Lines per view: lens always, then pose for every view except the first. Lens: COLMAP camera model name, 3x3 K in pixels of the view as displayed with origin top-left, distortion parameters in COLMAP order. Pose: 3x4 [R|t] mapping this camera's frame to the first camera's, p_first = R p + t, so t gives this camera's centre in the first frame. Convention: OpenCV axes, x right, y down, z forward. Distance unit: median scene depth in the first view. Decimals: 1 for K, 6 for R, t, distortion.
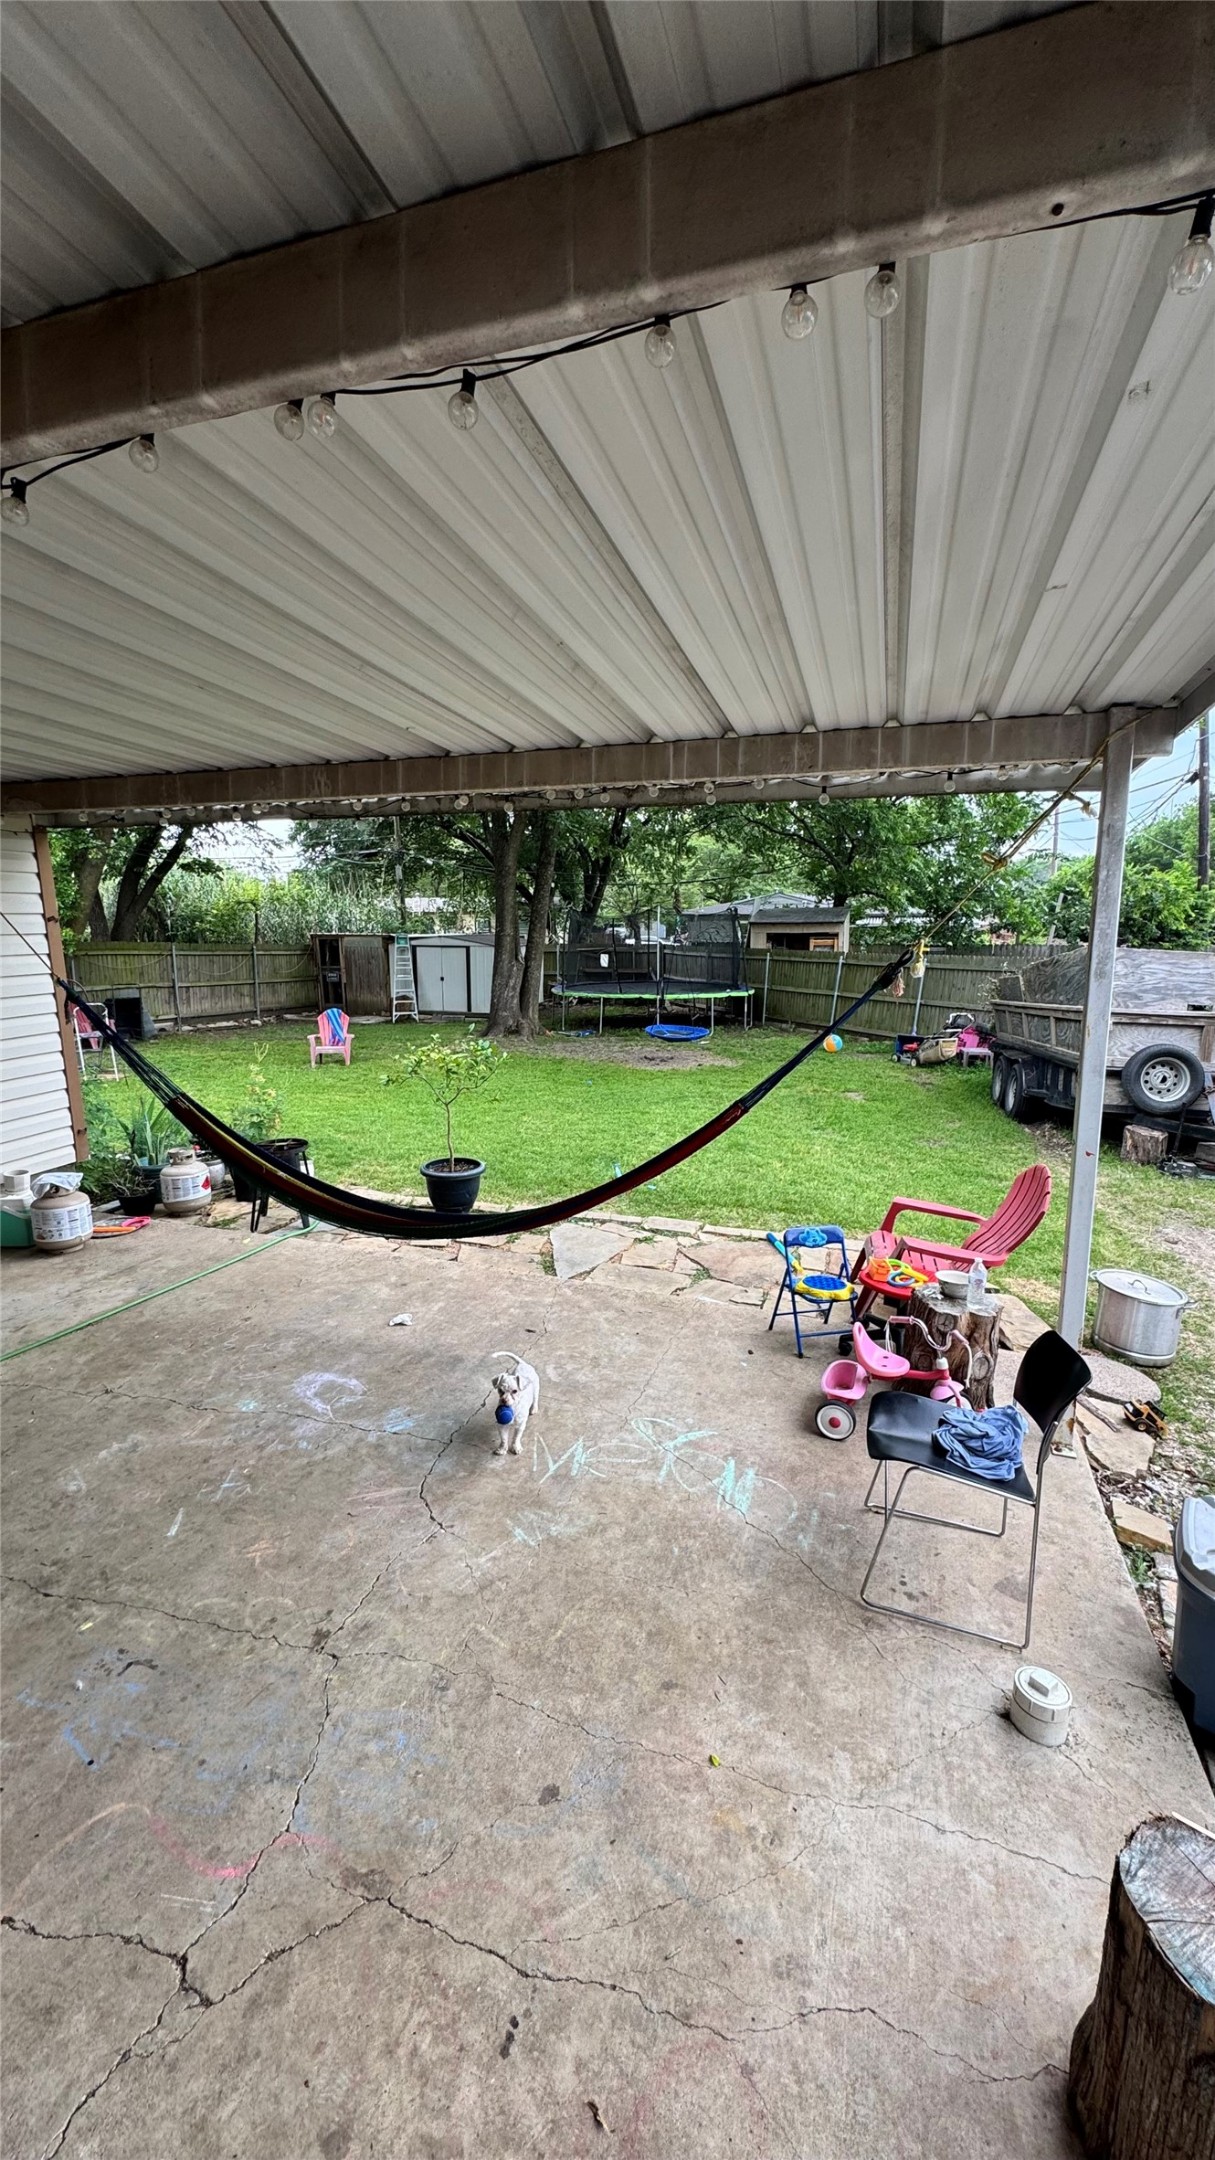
lens RADIAL K [[864.0, 0, 608.4], [0, 864.0, 1083.0], [0, 0, 1]] dist [-0.000963, 0.000301]
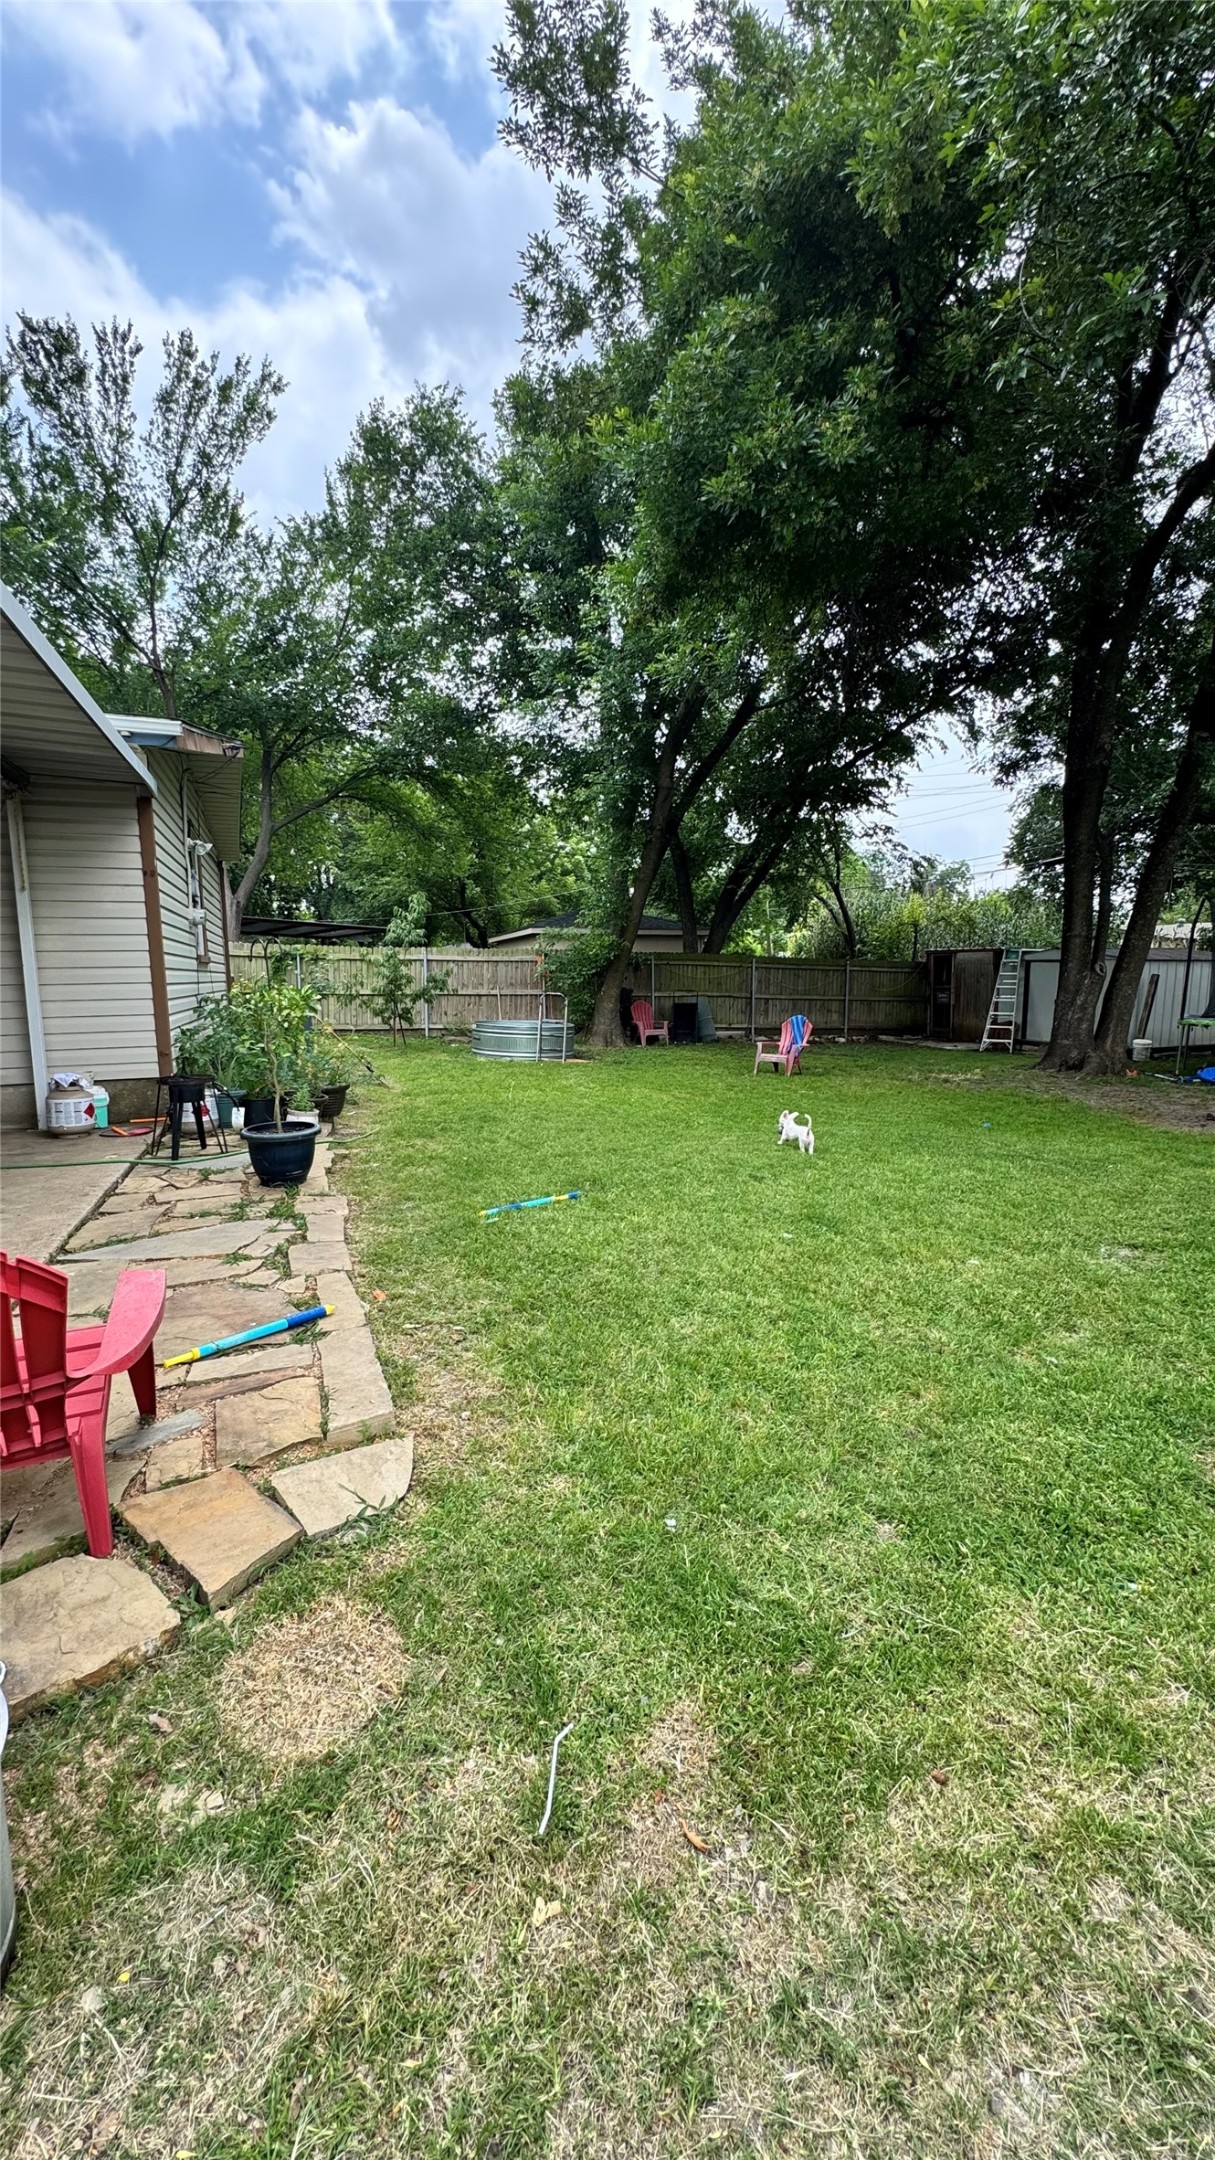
lens RADIAL K [[864.0, 0, 608.4], [0, 864.0, 1083.0], [0, 0, 1]] dist [-0.000963, 0.000301]
pose [[0.615257, 0.098559, -0.782141, 0.196541], [-0.138833, 0.990193, 0.015566, -0.001842], [0.776005, 0.099010, 0.622907, 0.208150]]
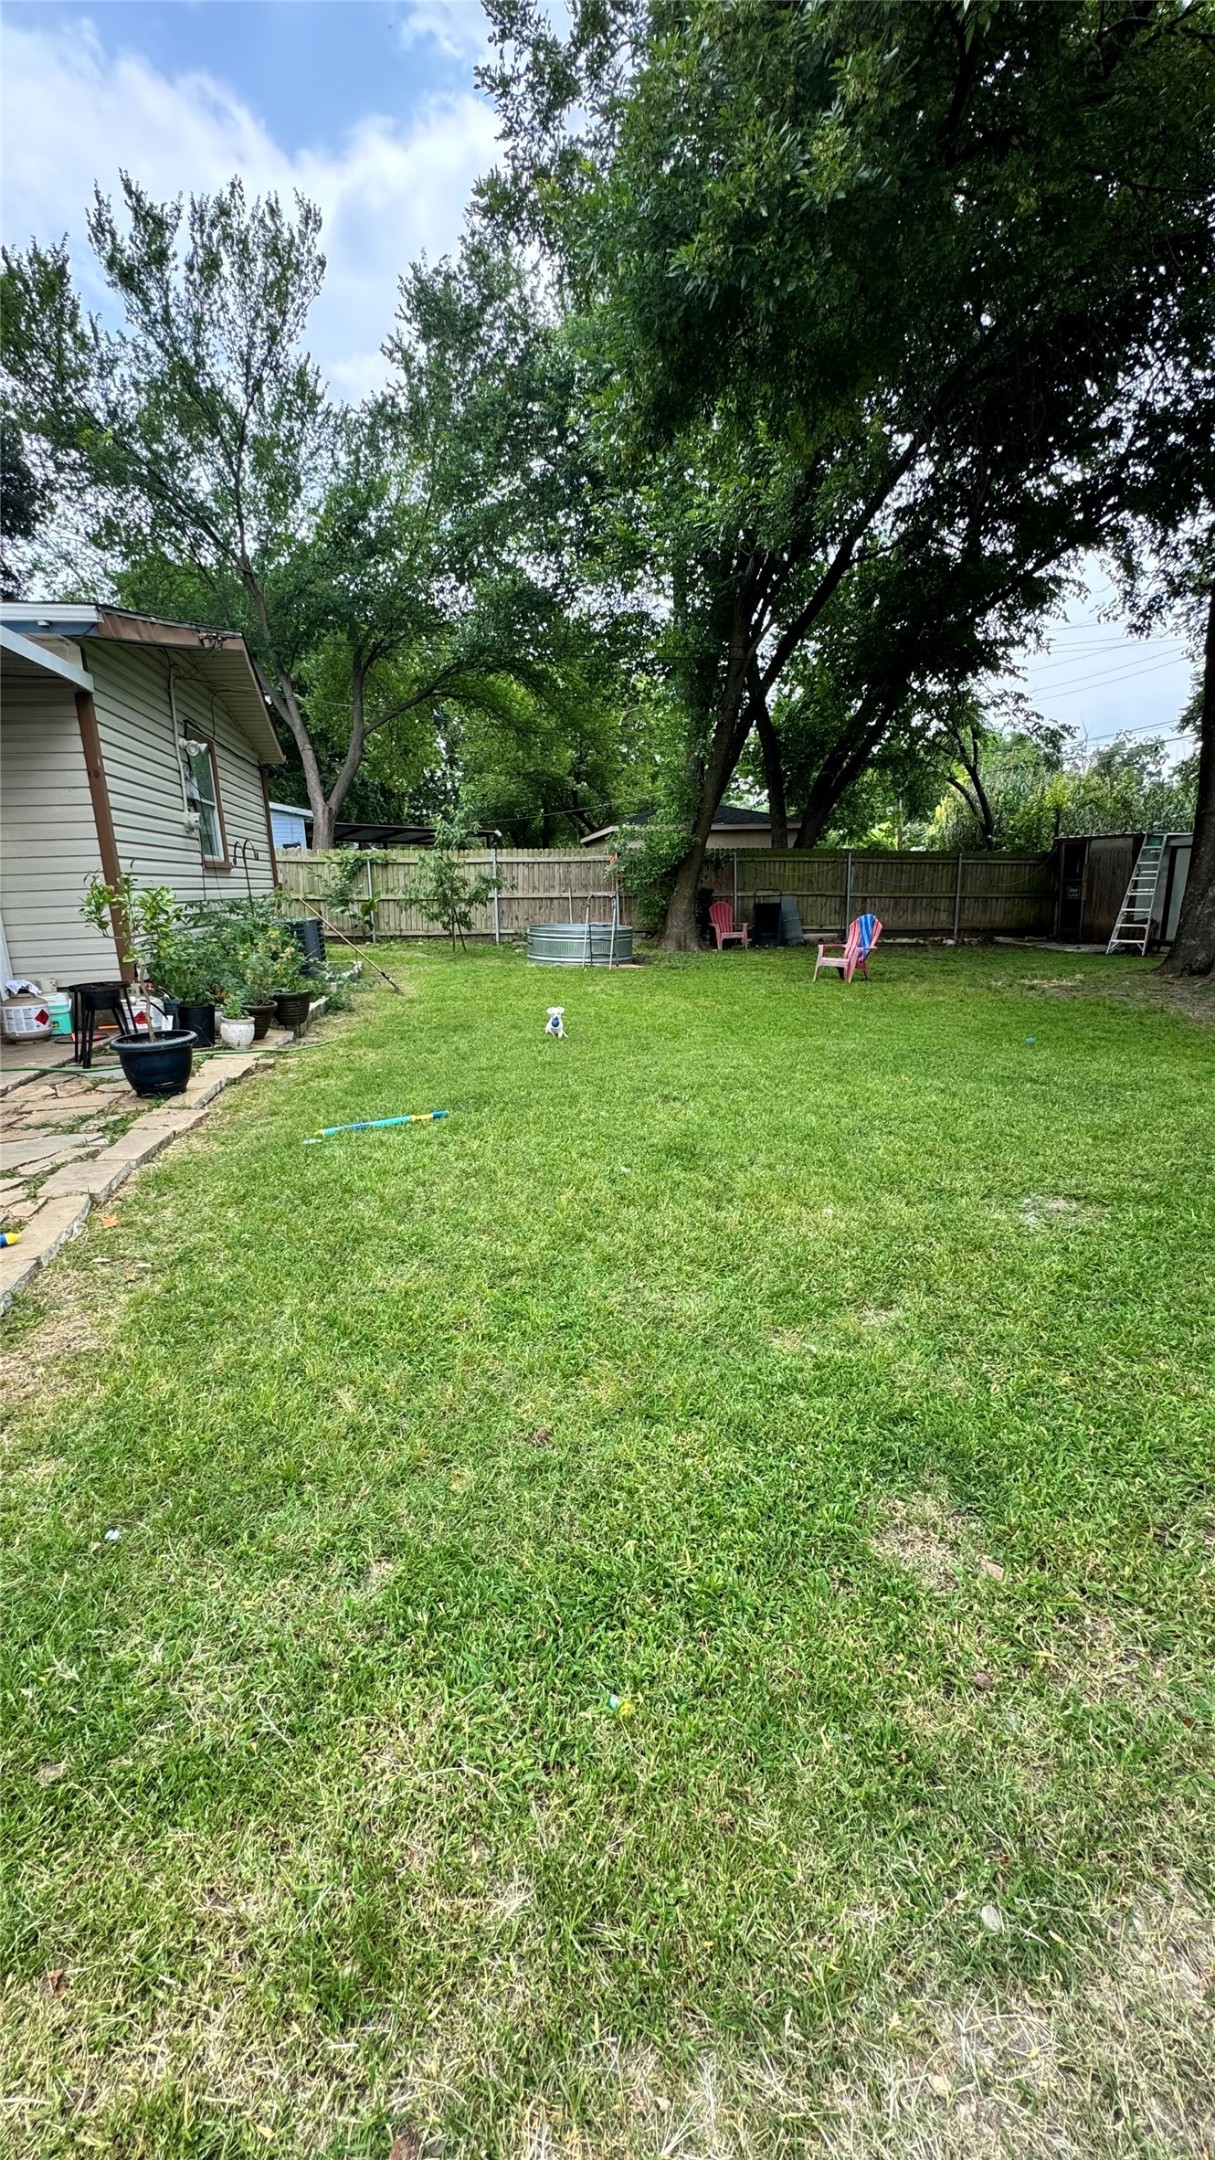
lens RADIAL K [[860.2, 0, 605.8], [0, 860.2, 1087.1], [0, 0, 1]] dist [-0.002336, 0.000056]
pose [[0.472453, 0.197823, -0.858868, 0.211742], [-0.135102, 0.979223, 0.151226, -0.011381], [0.870940, 0.044588, 0.489363, 0.283650]]
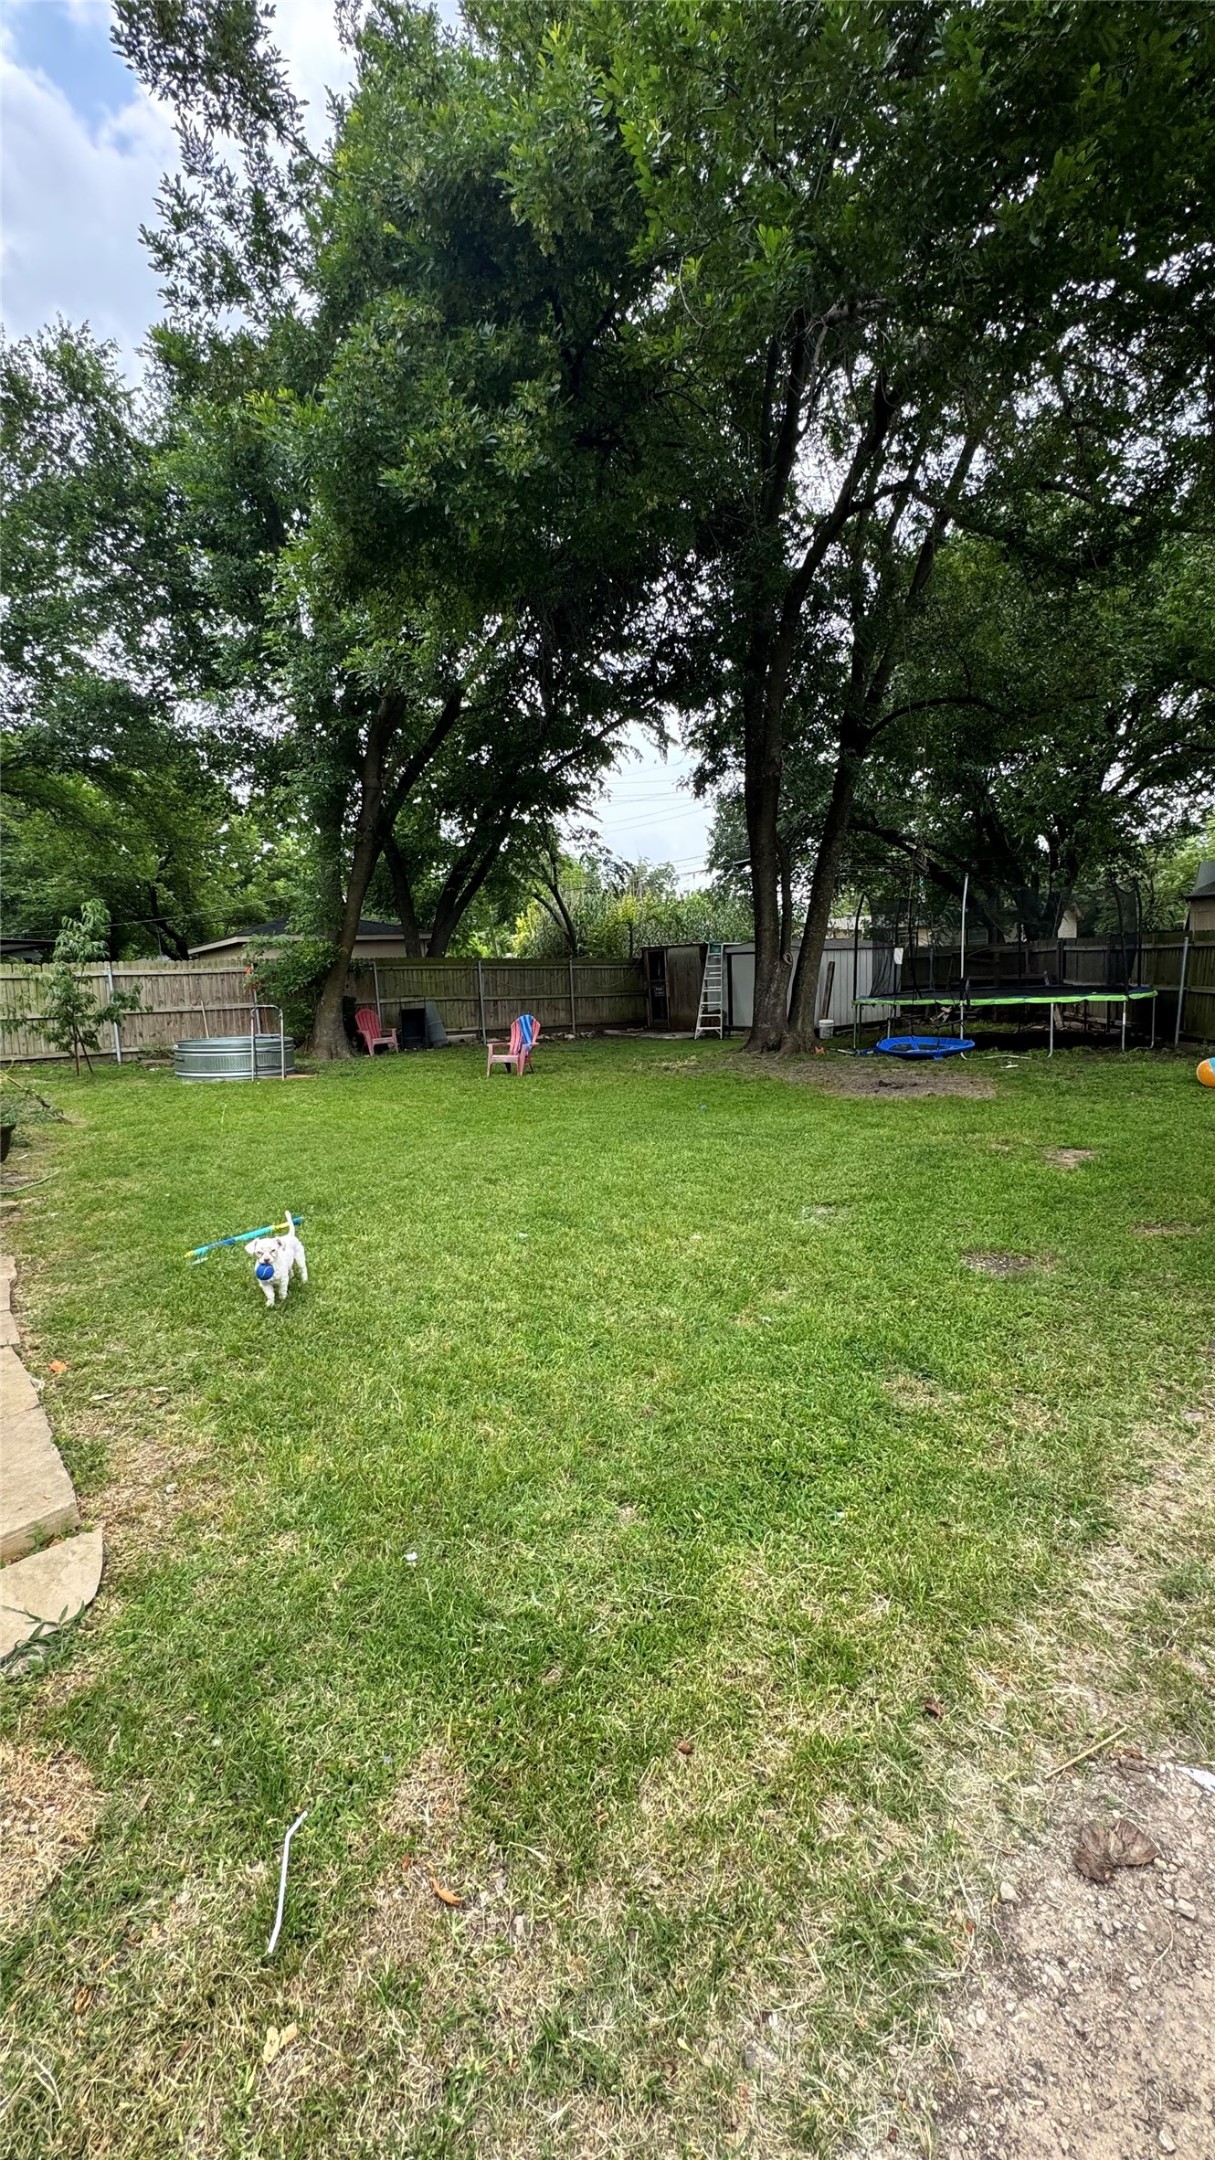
lens RADIAL K [[864.0, 0, 608.4], [0, 864.0, 1083.0], [0, 0, 1]] dist [-0.000963, 0.000301]
pose [[0.824553, 0.038434, -0.564478, 0.197024], [-0.058439, 0.998139, -0.017404, -0.002379], [0.562759, 0.047338, 0.825264, 0.212848]]
